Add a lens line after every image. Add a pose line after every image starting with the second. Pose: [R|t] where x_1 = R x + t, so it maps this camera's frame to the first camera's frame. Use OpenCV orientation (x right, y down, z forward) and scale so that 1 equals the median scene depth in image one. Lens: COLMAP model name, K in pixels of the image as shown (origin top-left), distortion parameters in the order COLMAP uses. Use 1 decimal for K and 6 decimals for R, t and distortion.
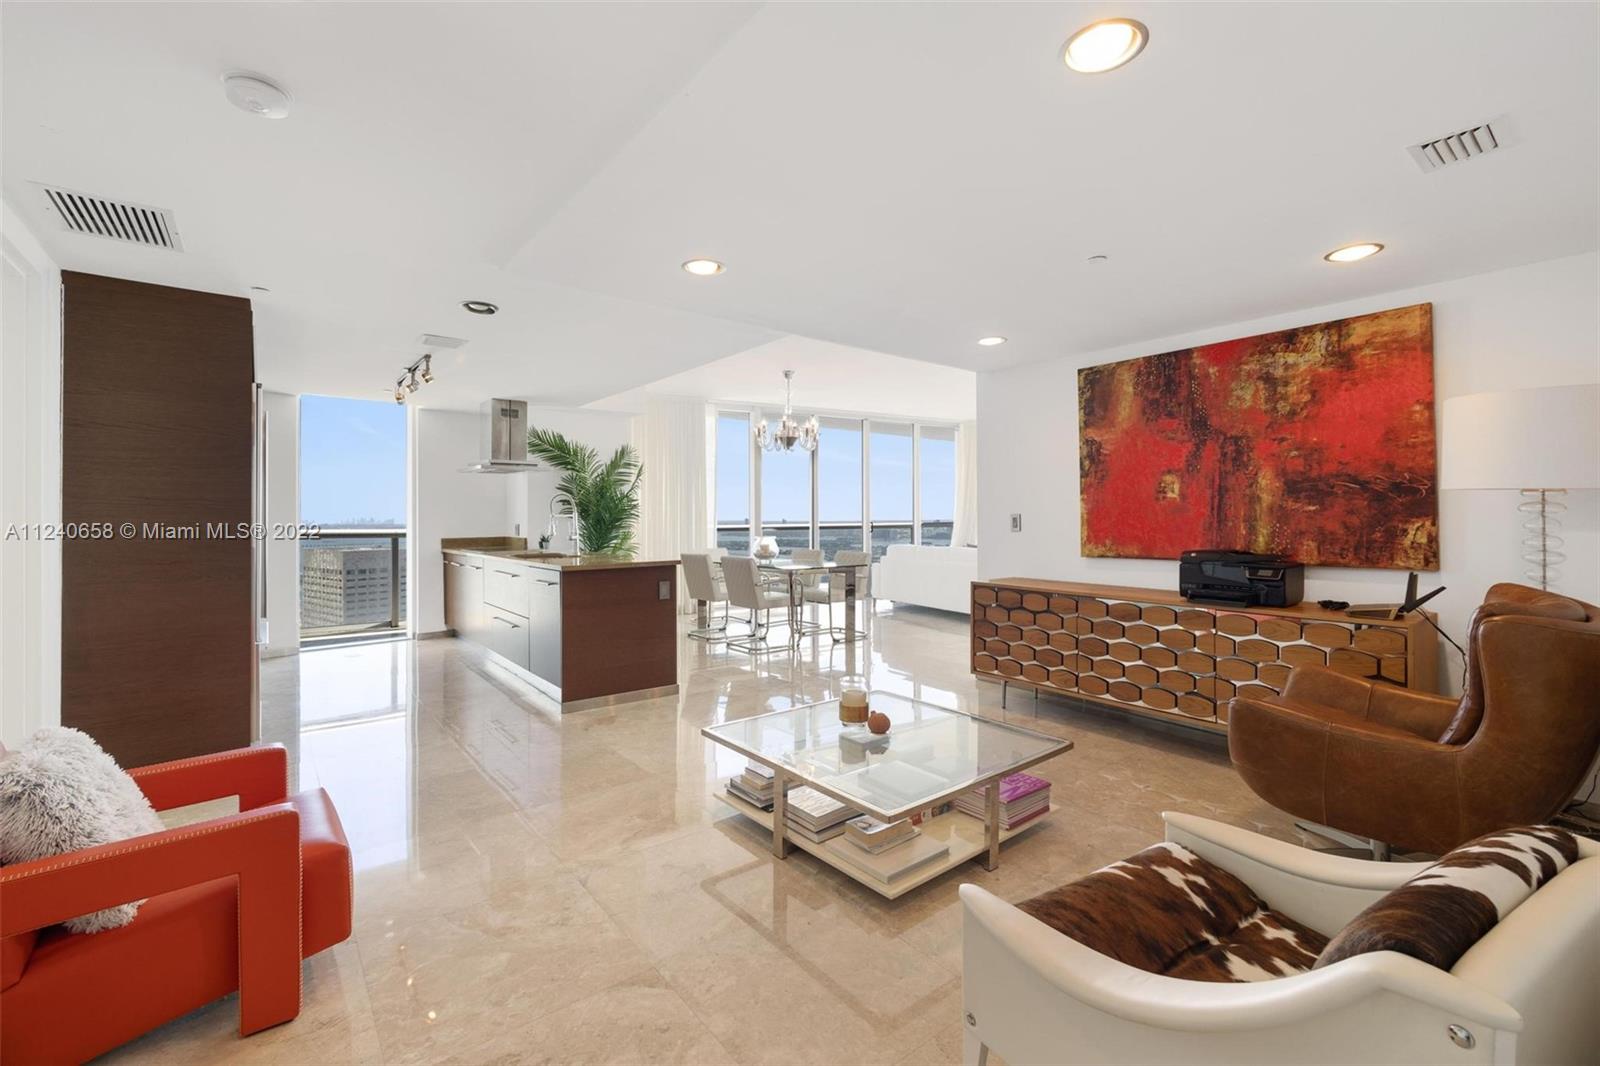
lens RADIAL K [[699.3, 0, 787.5], [0, 699.3, 515.1], [0, 0, 1]] dist [-0.002857, -0.000253]
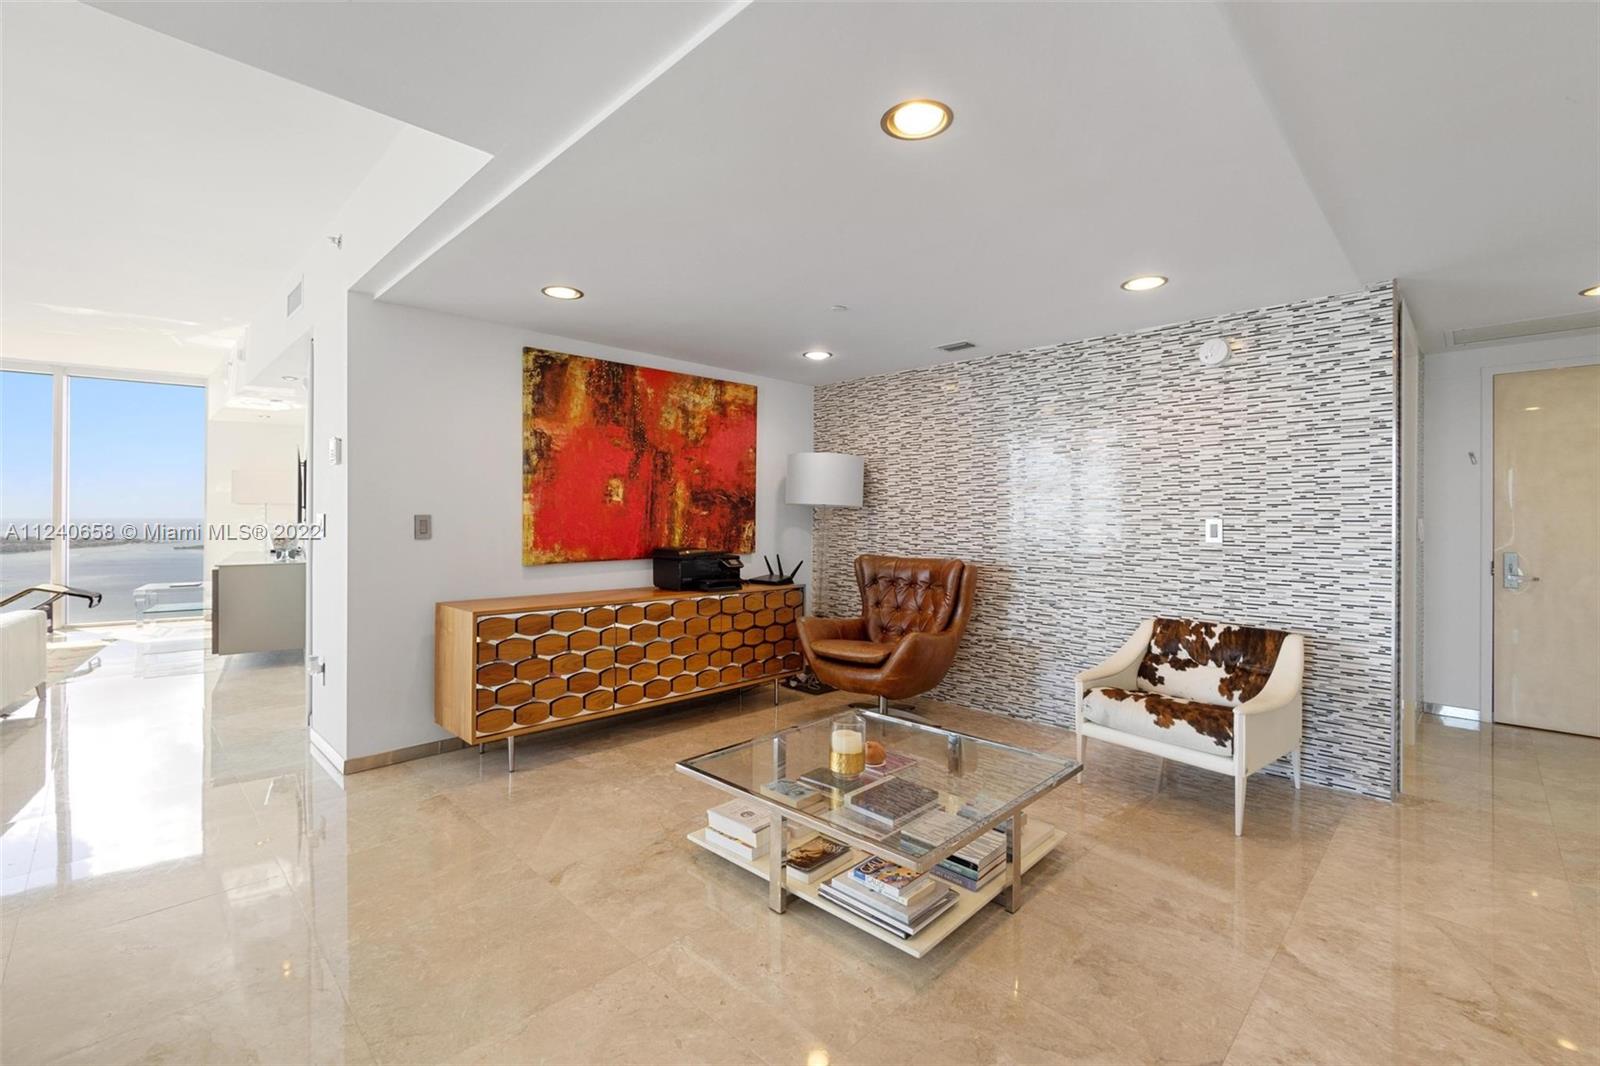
lens RADIAL K [[699.3, 0, 787.5], [0, 699.3, 515.1], [0, 0, 1]] dist [-0.002857, -0.000253]
pose [[-0.128461, 0.002659, 0.991711, -0.512298], [-0.009506, 0.999947, -0.003912, -0.001941], [-0.991669, -0.009930, -0.128429, 0.851904]]
